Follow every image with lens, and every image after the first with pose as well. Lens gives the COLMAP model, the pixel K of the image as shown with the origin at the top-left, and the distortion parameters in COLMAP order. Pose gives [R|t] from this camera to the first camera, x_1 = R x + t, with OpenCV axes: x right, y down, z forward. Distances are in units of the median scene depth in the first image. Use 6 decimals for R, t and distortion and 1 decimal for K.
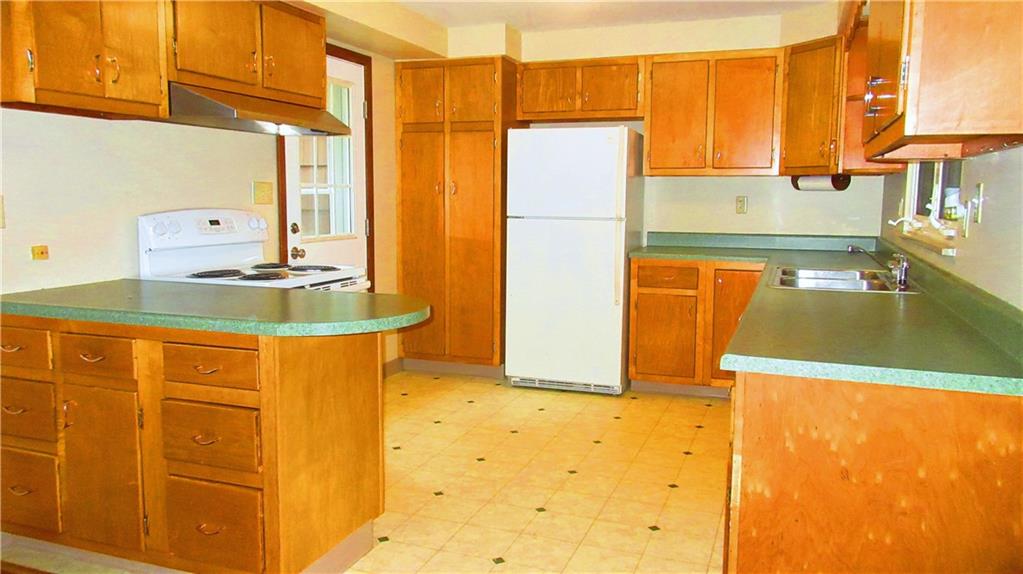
lens RADIAL K [[777.1, 0, 511.3], [0, 777.1, 287.4], [0, 0, 1]] dist [0.046419, -0.009884]
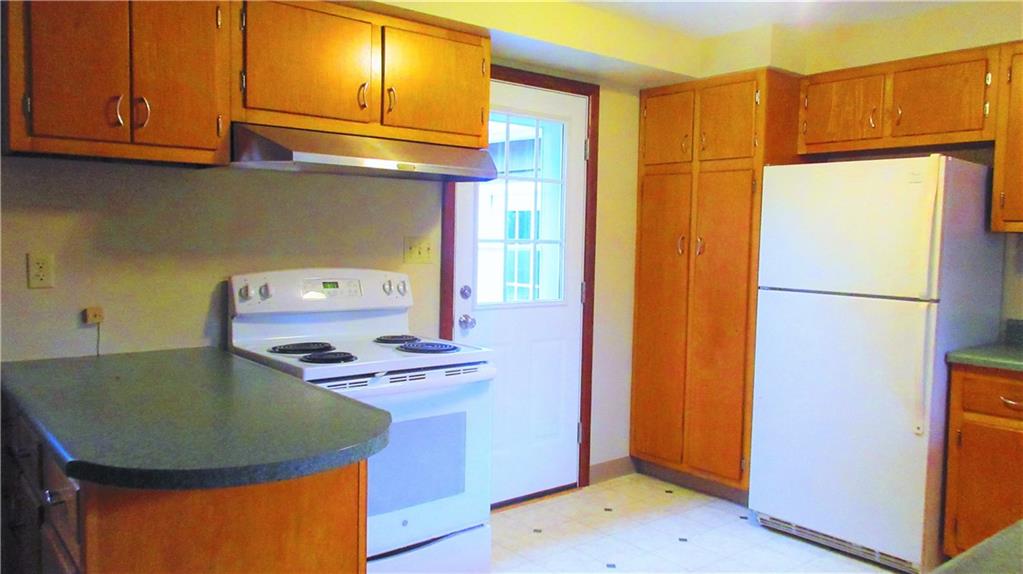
lens RADIAL K [[777.1, 0, 511.2], [0, 777.1, 284.9], [0, 0, 1]] dist [0.046419, -0.009884]
pose [[0.869169, 0.041325, -0.492785, 0.151492], [-0.073435, 0.996239, -0.045981, -0.042444], [0.489032, 0.076153, 0.868935, 0.259638]]
